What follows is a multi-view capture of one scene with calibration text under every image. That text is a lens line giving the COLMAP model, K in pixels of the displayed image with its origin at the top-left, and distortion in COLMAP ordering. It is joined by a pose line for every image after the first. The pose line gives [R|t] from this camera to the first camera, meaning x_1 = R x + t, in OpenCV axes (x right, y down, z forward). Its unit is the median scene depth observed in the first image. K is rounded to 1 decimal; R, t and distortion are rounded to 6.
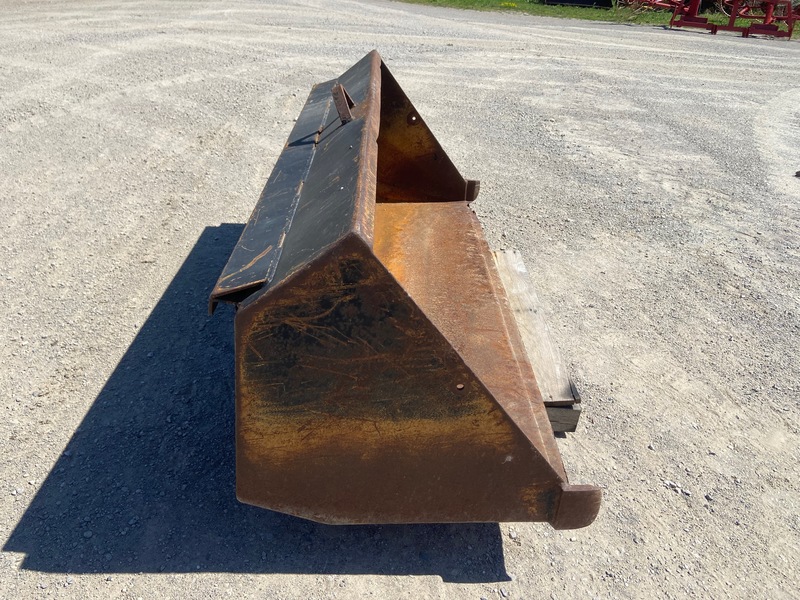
lens RADIAL K [[604.9, 0, 401.8], [0, 604.9, 302.6], [0, 0, 1]] dist [0.094900, -0.109906]
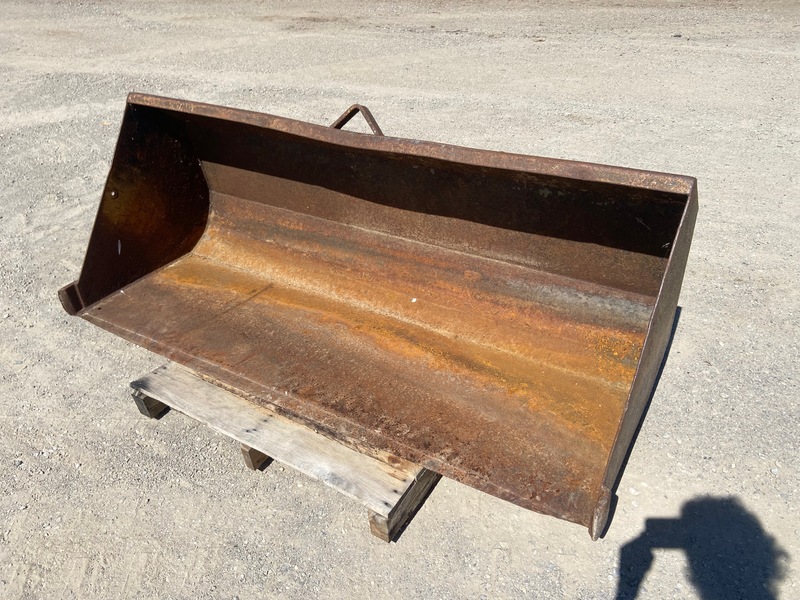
lens RADIAL K [[604.9, 0, 403.2], [0, 604.9, 299.7], [0, 0, 1]] dist [0.094900, -0.109906]
pose [[-0.541523, 0.462585, -0.701974, 0.472066], [-0.397211, 0.595133, 0.698599, -0.584152], [0.740929, 0.657139, -0.138534, 0.909002]]
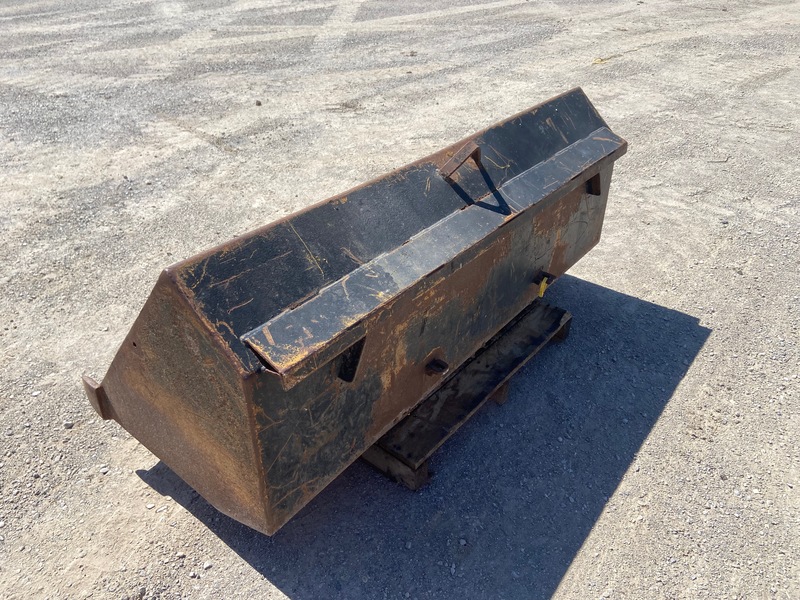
lens RADIAL K [[604.9, 0, 406.0], [0, 604.9, 300.4], [0, 0, 1]] dist [0.094900, -0.109906]
pose [[-0.774940, -0.423700, 0.468984, -0.382524], [0.240629, 0.488356, 0.838812, -0.699622], [-0.584436, 0.762880, -0.276492, 0.985838]]
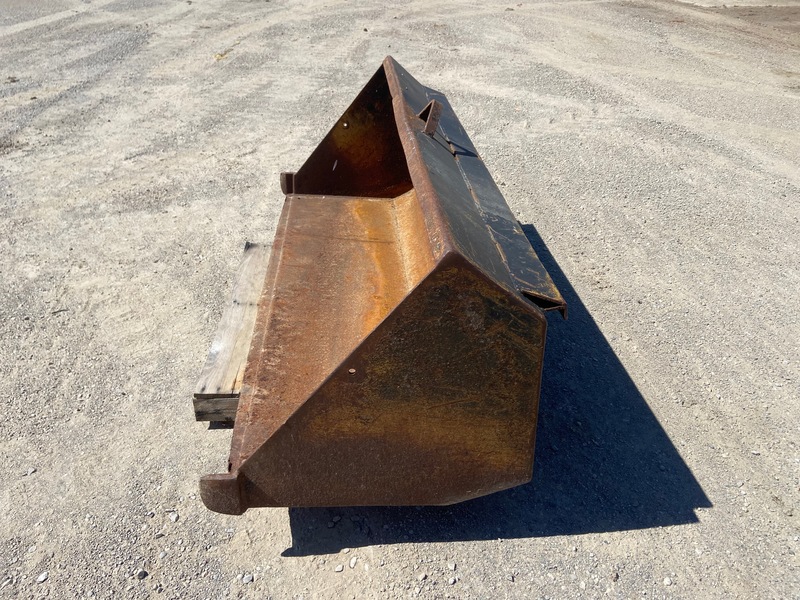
lens RADIAL K [[604.9, 0, 404.1], [0, 604.9, 286.7], [0, 0, 1]] dist [0.094900, -0.109906]
pose [[-0.994256, -0.045283, -0.096974, 0.028590], [-0.106777, 0.481489, 0.869924, -0.731104], [0.007299, 0.875282, -0.483559, 1.168040]]
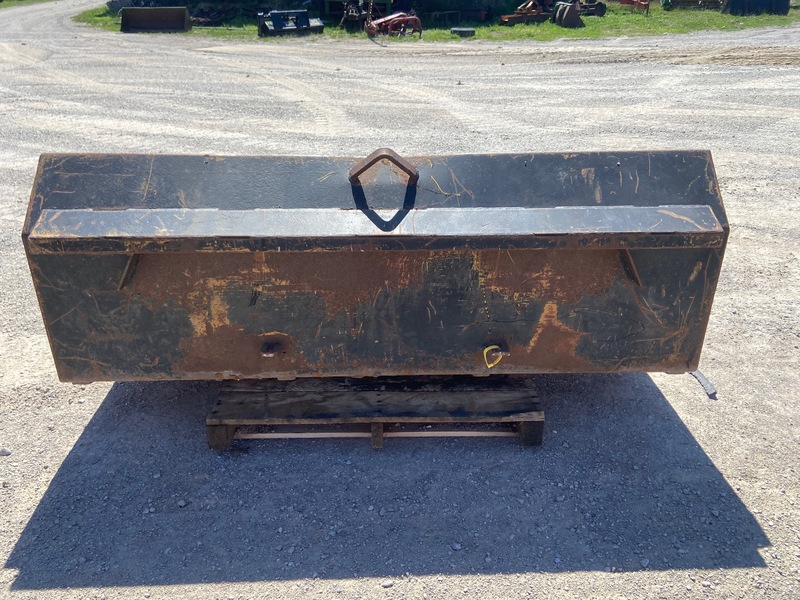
lens RADIAL K [[604.9, 0, 407.0], [0, 604.9, 304.0], [0, 0, 1]] dist [0.094900, -0.109906]
pose [[-0.013777, -0.529813, 0.848003, -0.660853], [0.502699, 0.729442, 0.463906, -0.384541], [-0.864352, 0.432682, 0.256287, 0.534403]]
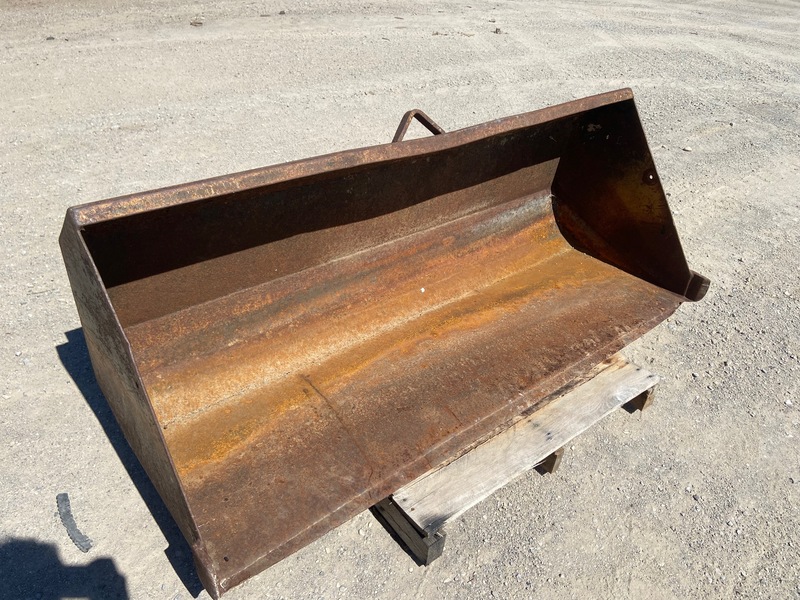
lens RADIAL K [[604.9, 0, 399.5], [0, 604.9, 302.6], [0, 0, 1]] dist [0.094900, -0.109906]
pose [[0.613394, 0.443185, -0.653709, 0.429049], [-0.432598, 0.881040, 0.191386, -0.165977], [0.660763, 0.165398, 0.732145, 0.200954]]
